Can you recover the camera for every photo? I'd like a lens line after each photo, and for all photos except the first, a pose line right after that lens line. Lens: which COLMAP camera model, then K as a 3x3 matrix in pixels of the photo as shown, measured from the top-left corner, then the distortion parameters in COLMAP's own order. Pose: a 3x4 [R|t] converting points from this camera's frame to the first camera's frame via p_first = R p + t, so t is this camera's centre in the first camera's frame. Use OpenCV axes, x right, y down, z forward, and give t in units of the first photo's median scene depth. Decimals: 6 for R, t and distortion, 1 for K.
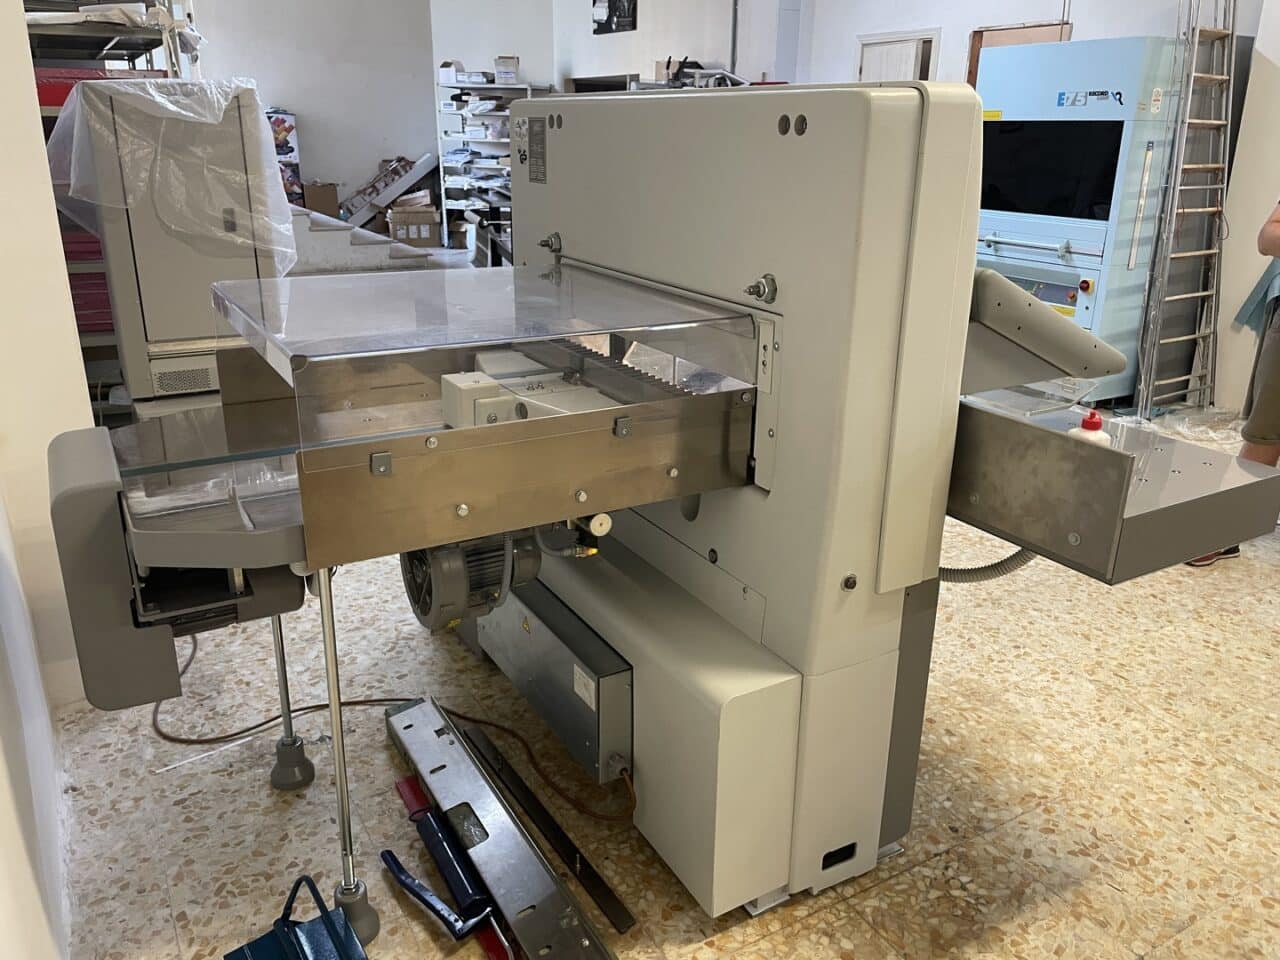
lens RADIAL K [[972.8, 0, 650.4], [0, 972.8, 463.3], [0, 0, 1]] dist [0.080912, -0.114362]
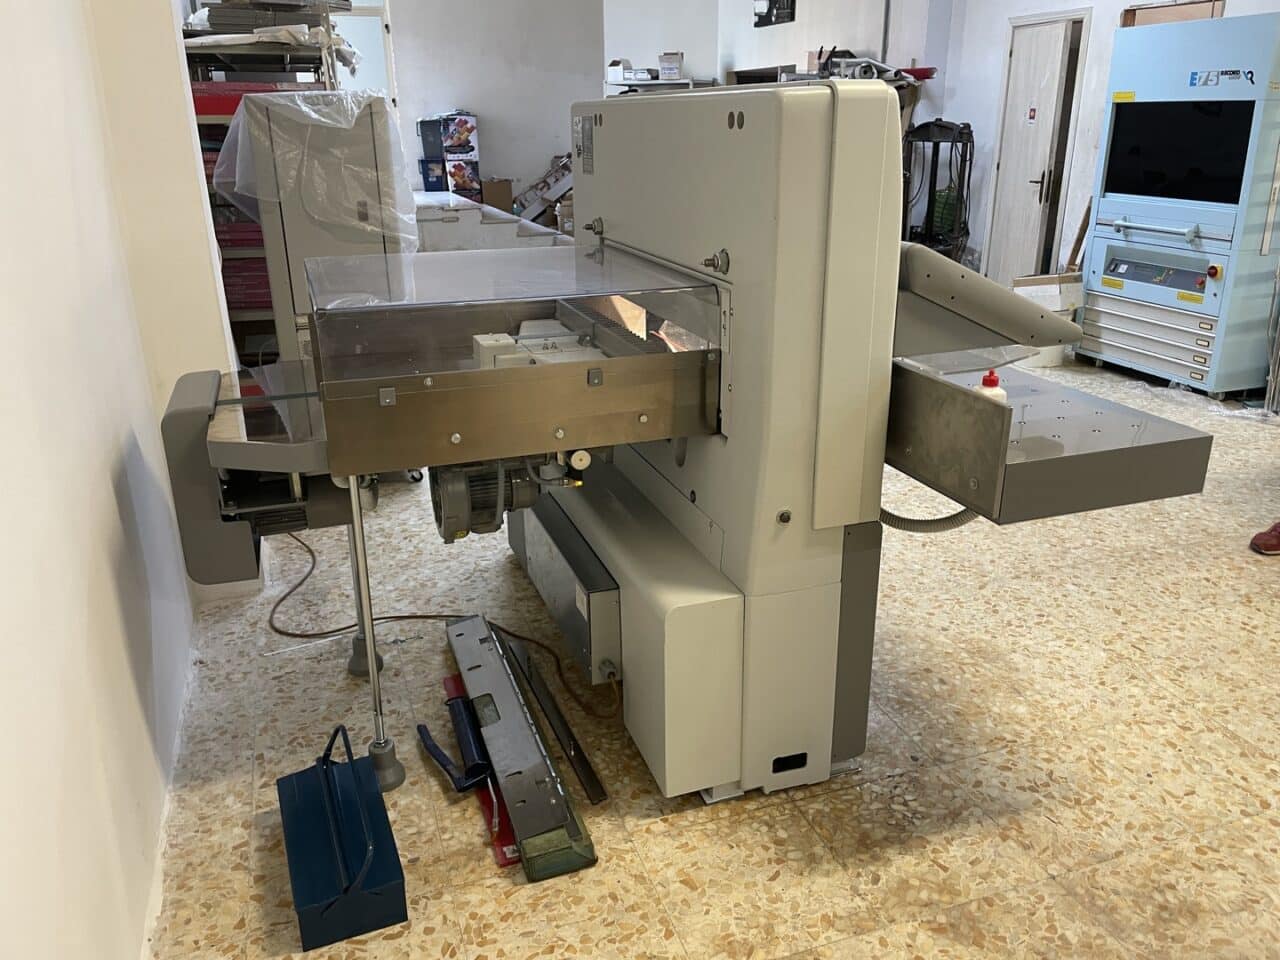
lens RADIAL K [[972.8, 0, 643.8], [0, 972.8, 468.6], [0, 0, 1]] dist [0.080912, -0.114362]
pose [[0.980917, 0.040517, -0.190160, 0.198290], [-0.038147, 0.999142, 0.016107, 0.040470], [0.190649, -0.008546, 0.981621, -0.126007]]
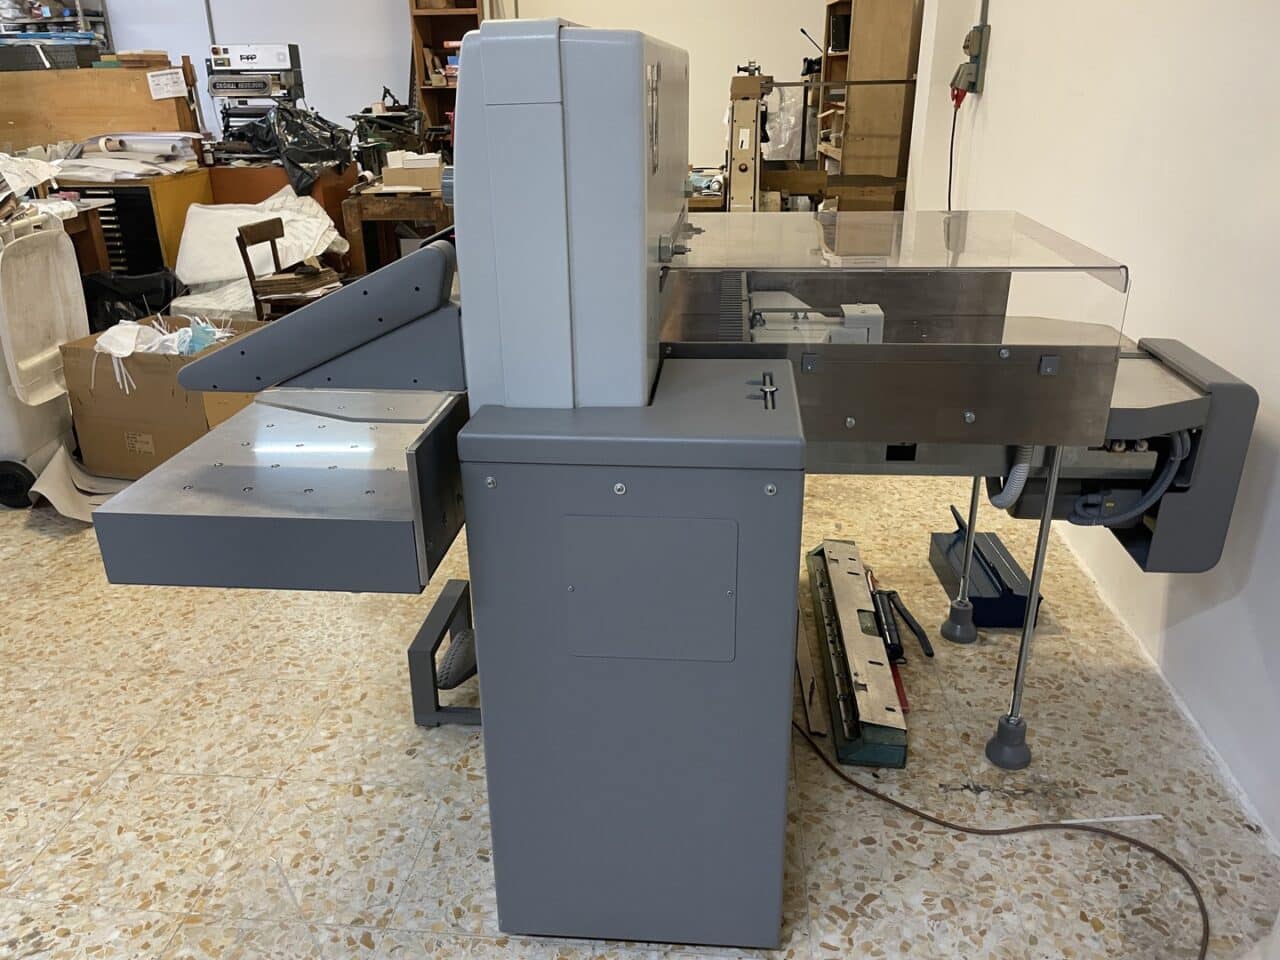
lens RADIAL K [[972.8, 0, 628.0], [0, 972.8, 481.6], [0, 0, 1]] dist [0.080912, -0.114362]
pose [[-0.802806, -0.234741, 0.548087, -0.540368], [0.193203, 0.767224, 0.611588, -0.574187], [-0.564071, 0.596878, -0.570579, 1.634023]]
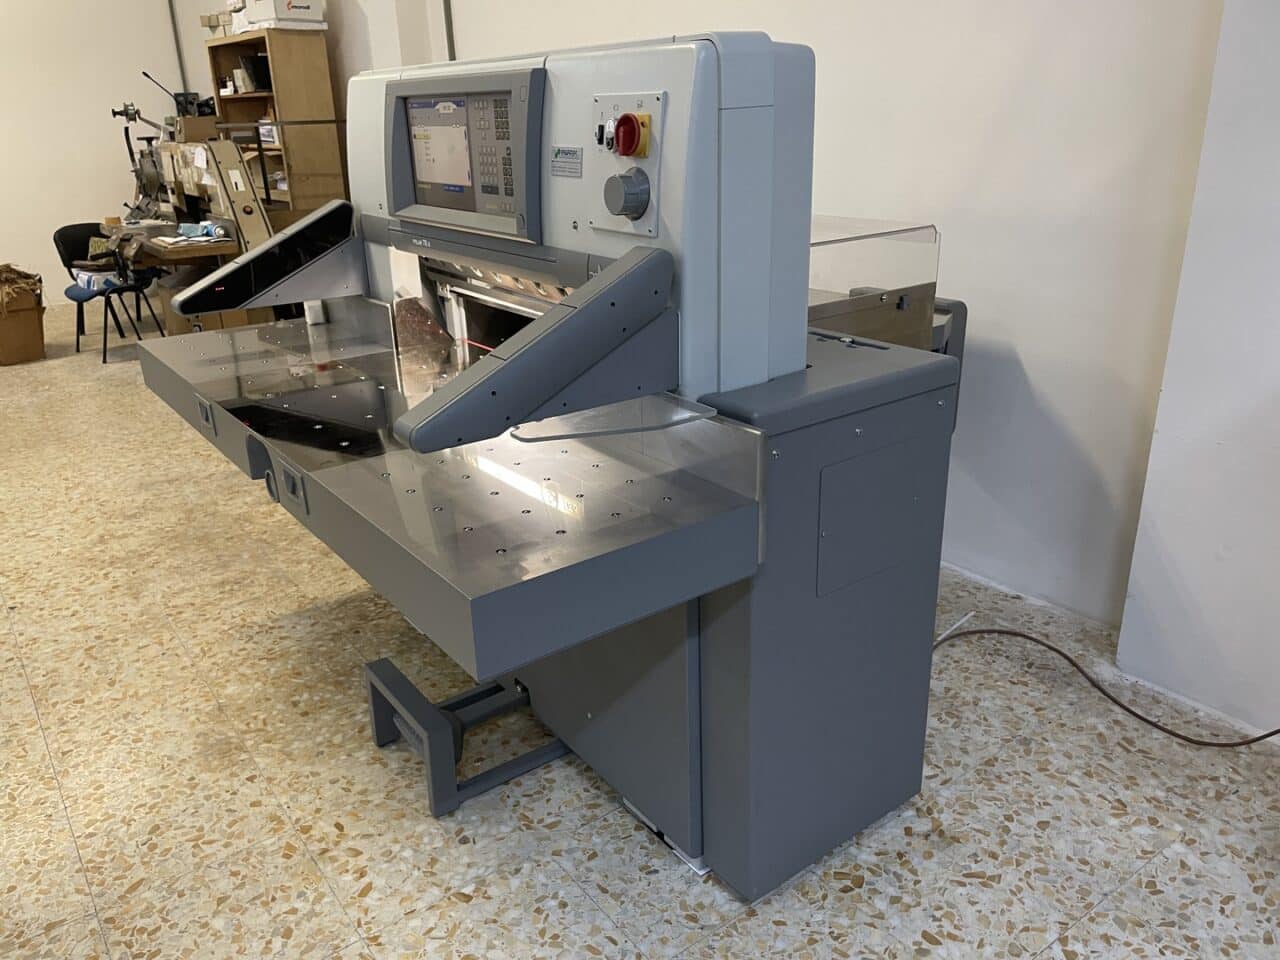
lens RADIAL K [[972.8, 0, 632.4], [0, 972.8, 479.8], [0, 0, 1]] dist [0.080912, -0.114362]
pose [[-0.995091, 0.045522, -0.087870, 0.039858], [-0.021061, 0.770167, 0.637495, -0.622559], [0.096695, 0.636216, -0.765428, 1.847348]]
